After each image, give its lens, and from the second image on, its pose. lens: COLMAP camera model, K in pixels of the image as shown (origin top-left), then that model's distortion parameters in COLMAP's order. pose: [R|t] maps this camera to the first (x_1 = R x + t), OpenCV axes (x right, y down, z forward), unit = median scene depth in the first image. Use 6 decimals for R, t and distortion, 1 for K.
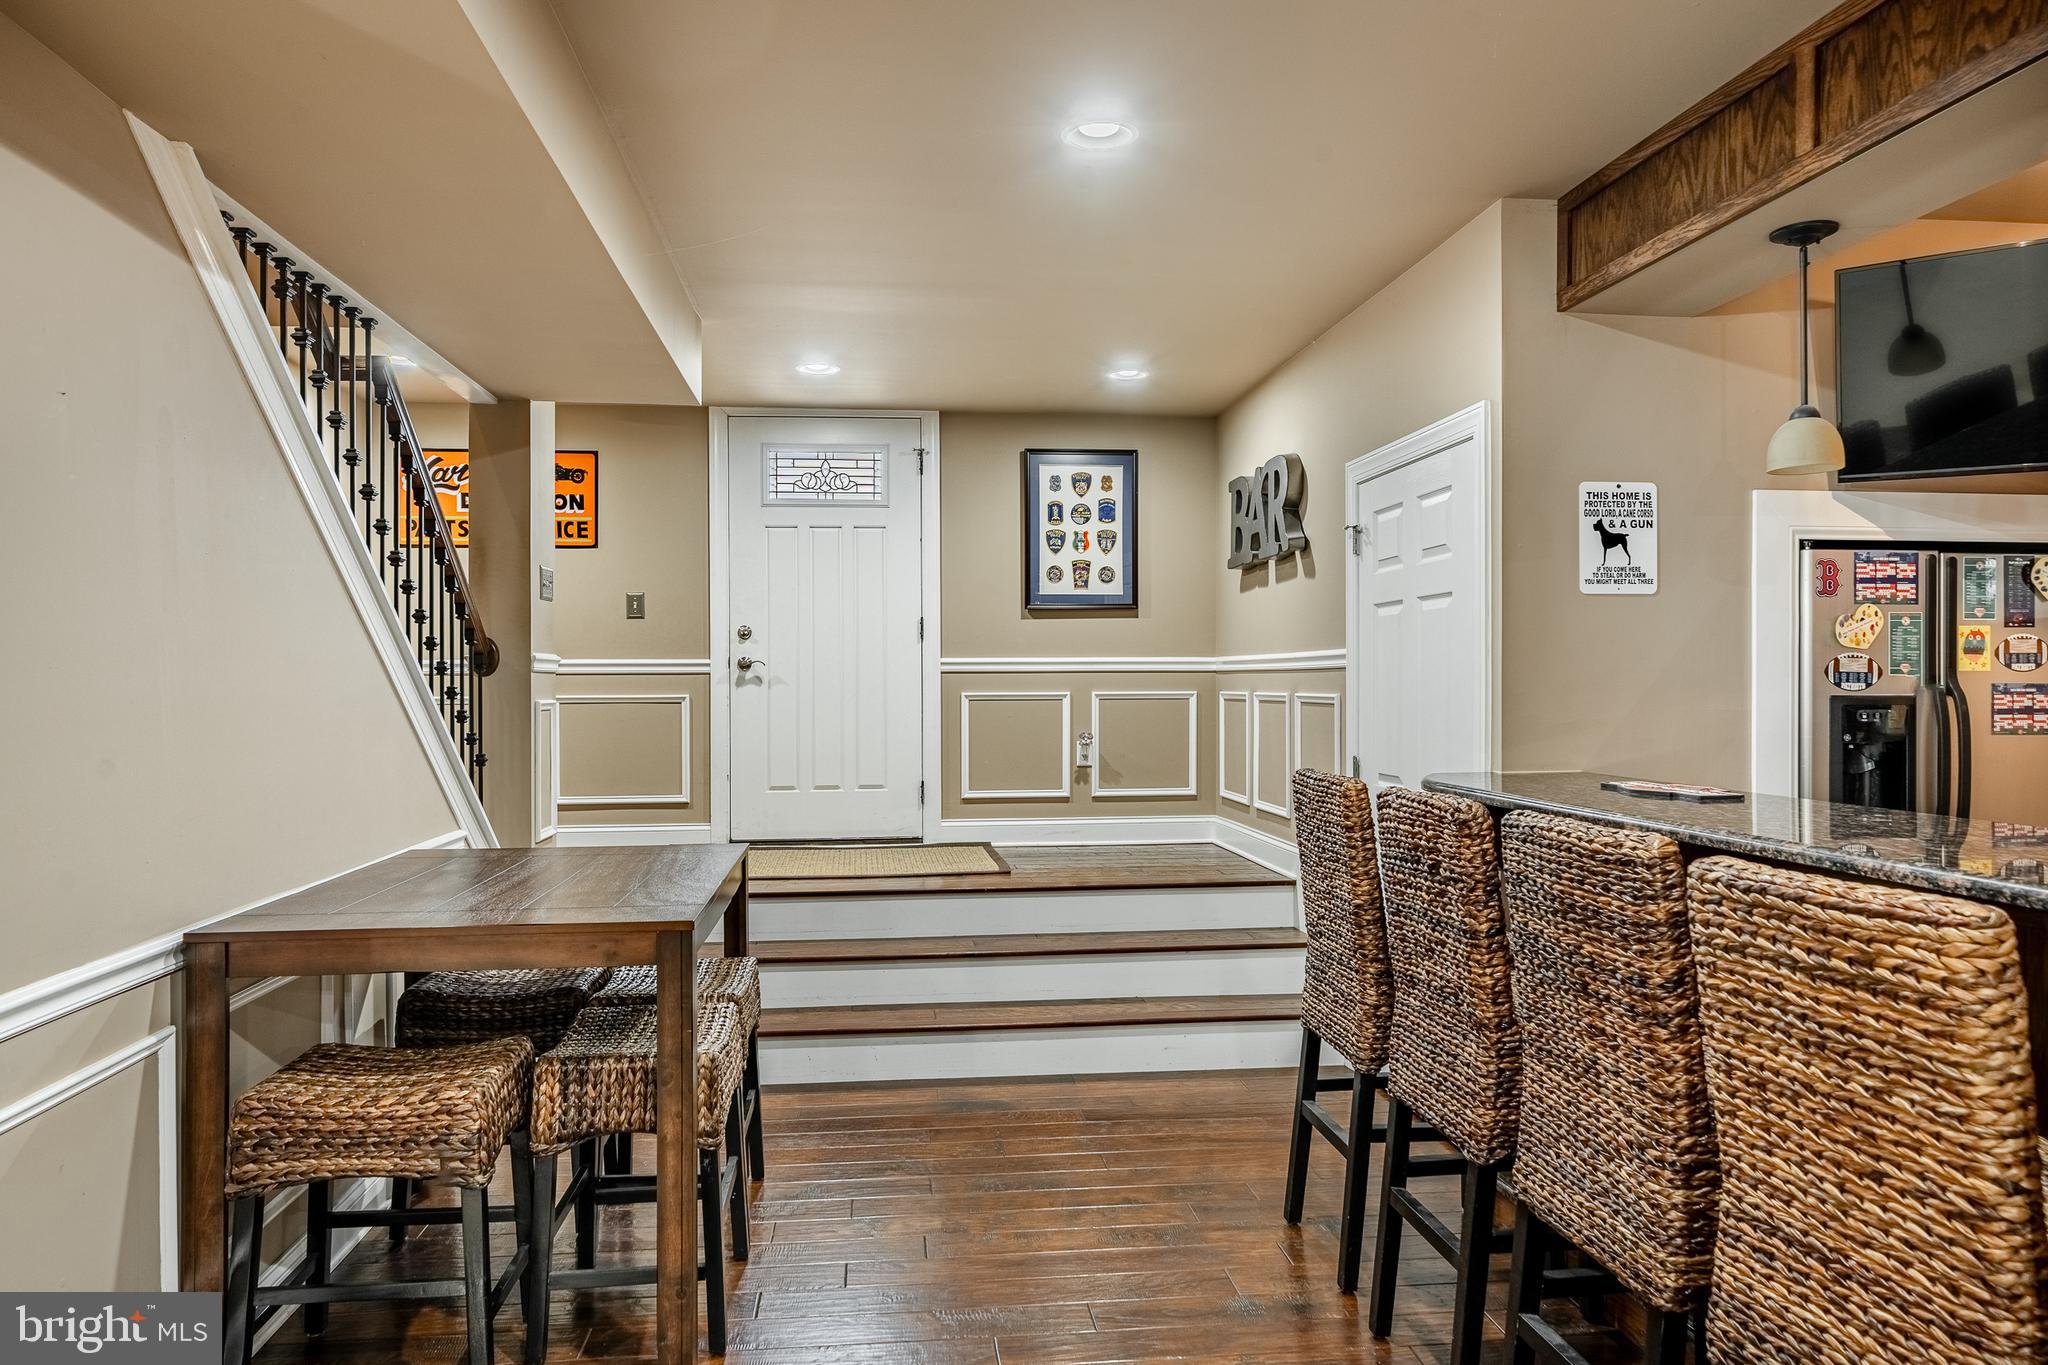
lens RADIAL K [[1291.0, 0, 1027.4], [0, 1291.0, 676.4], [0, 0, 1]] dist [0.005250, -0.003019]
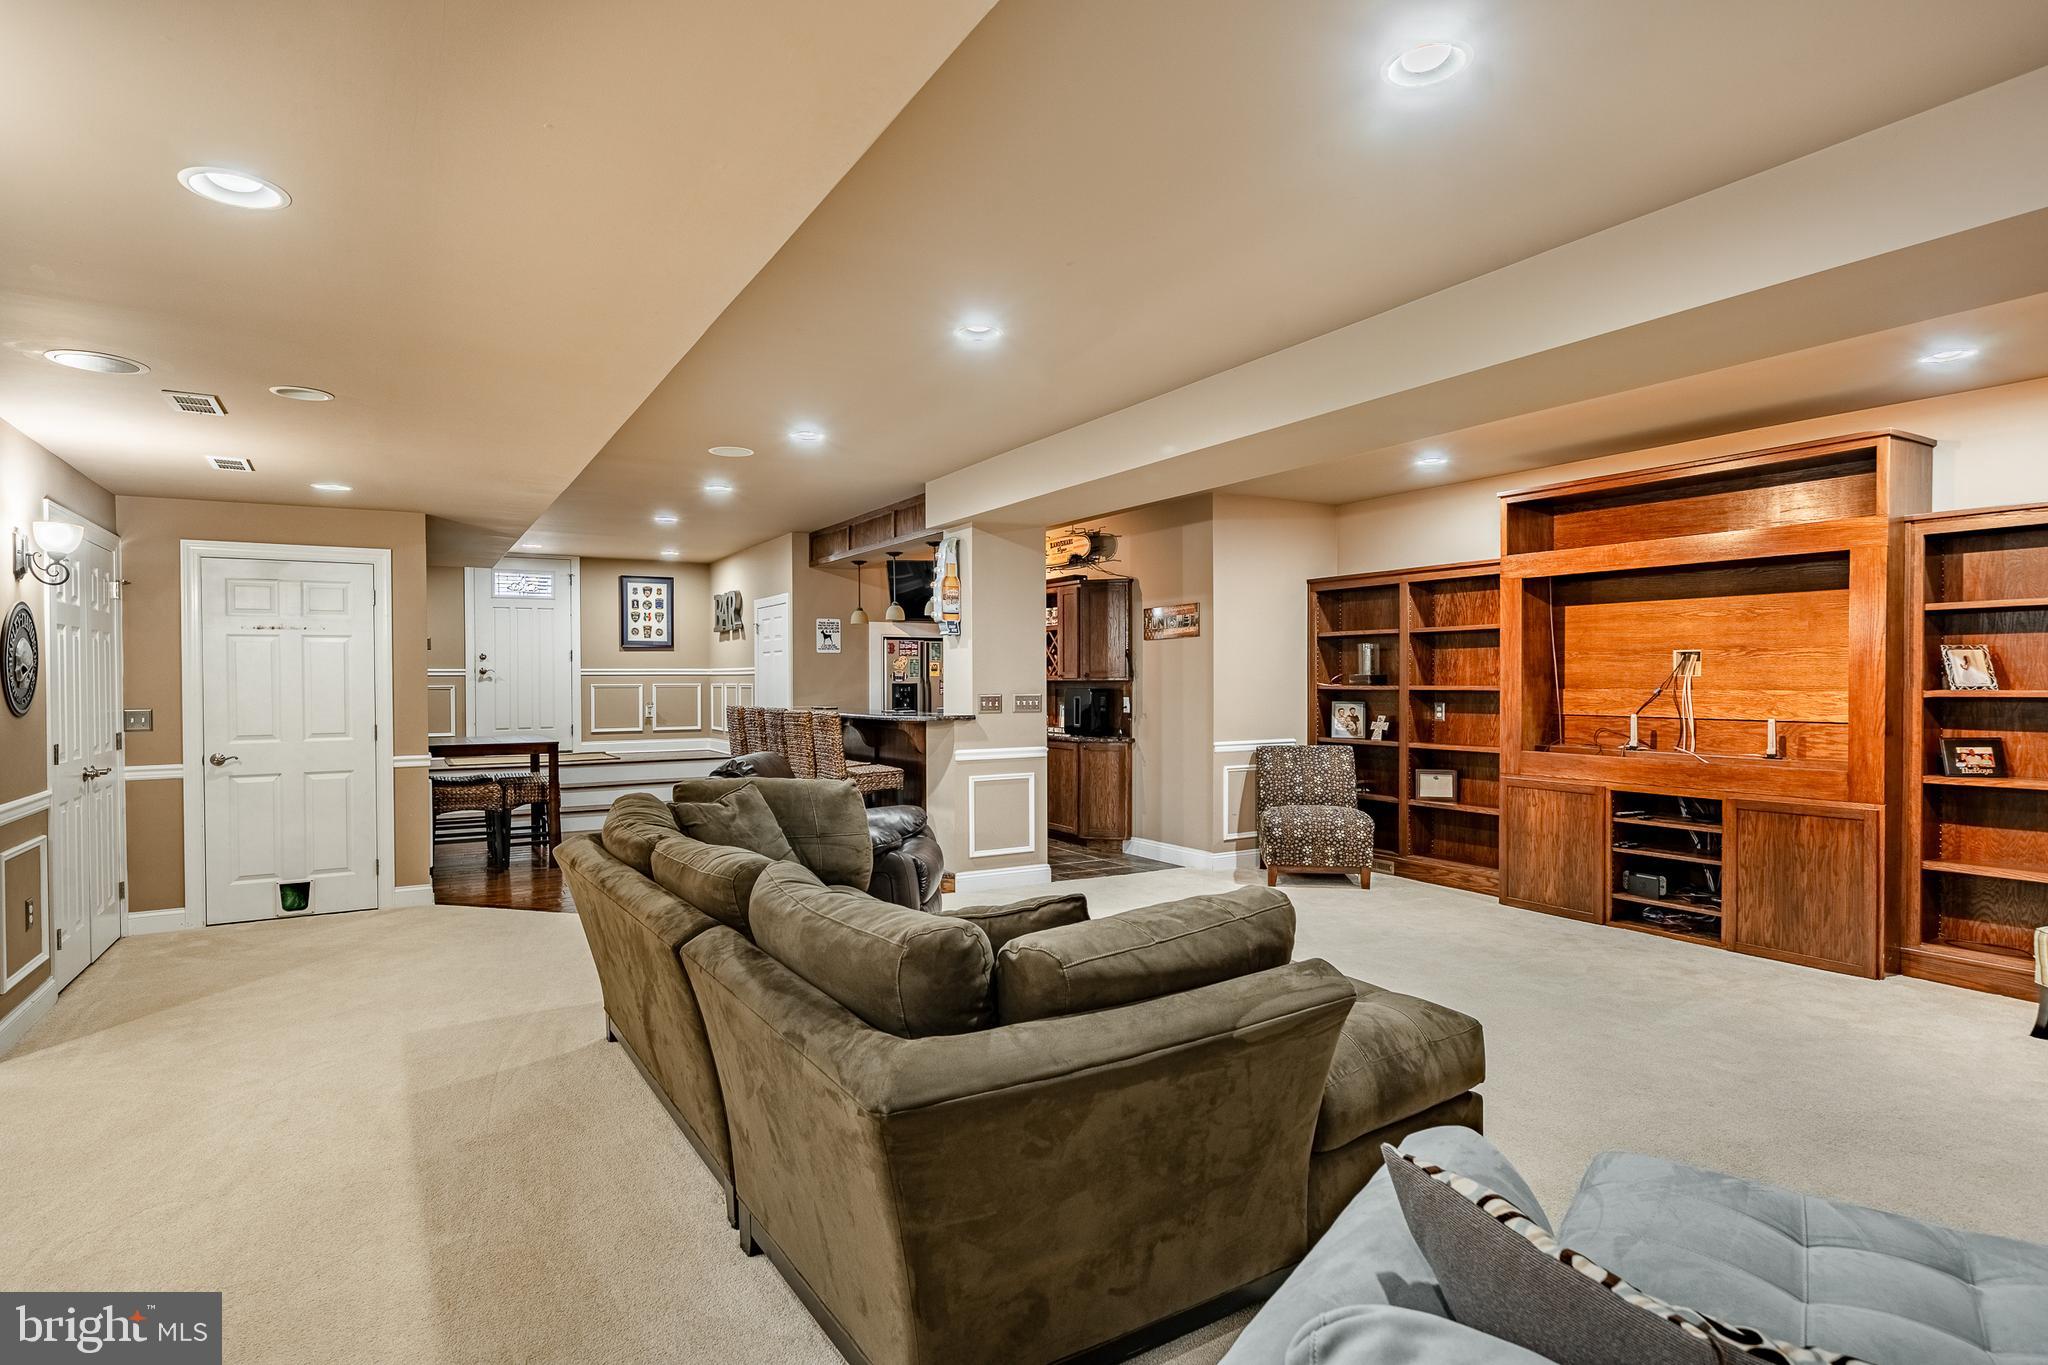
lens RADIAL K [[1093.2, 0, 1020.4], [0, 1093.2, 697.3], [0, 0, 1]] dist [0.000023, -0.000063]
pose [[0.918776, -0.006507, 0.394726, -0.172321], [-0.000568, 0.999841, 0.017806, 0.001011], [-0.394779, -0.016584, 0.918627, -1.523970]]
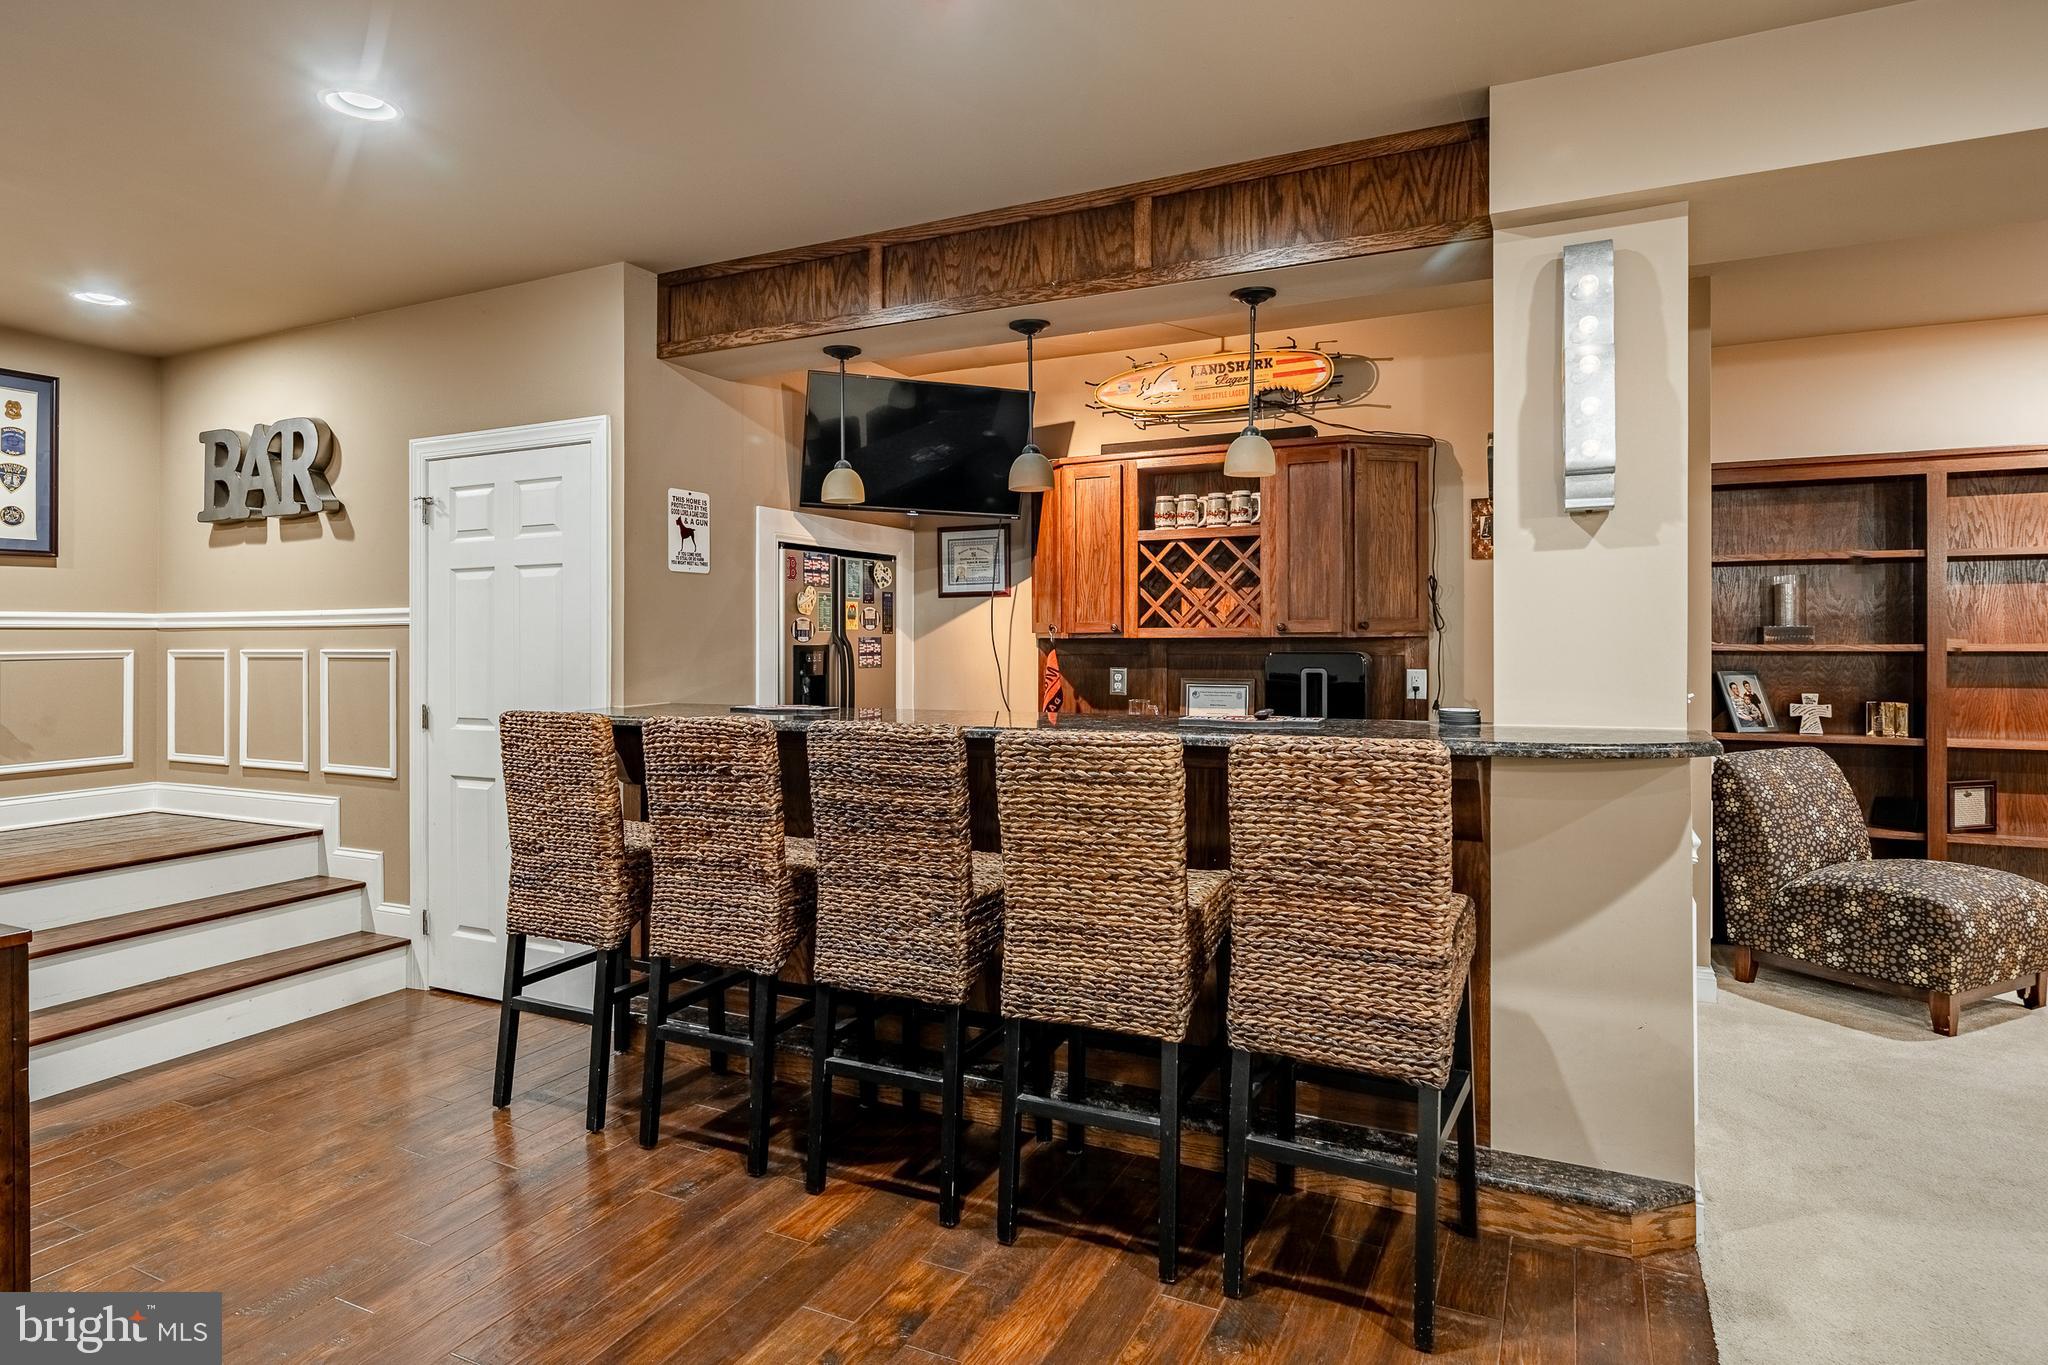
lens RADIAL K [[1093.2, 0, 1008.9], [0, 1093.2, 631.4], [0, 0, 1]] dist [0.000023, -0.000063]
pose [[0.545422, 0.001874, 0.838160, -0.282842], [0.001598, 0.999993, -0.003276, 0.003037], [-0.838160, 0.003126, 0.545415, 0.068987]]
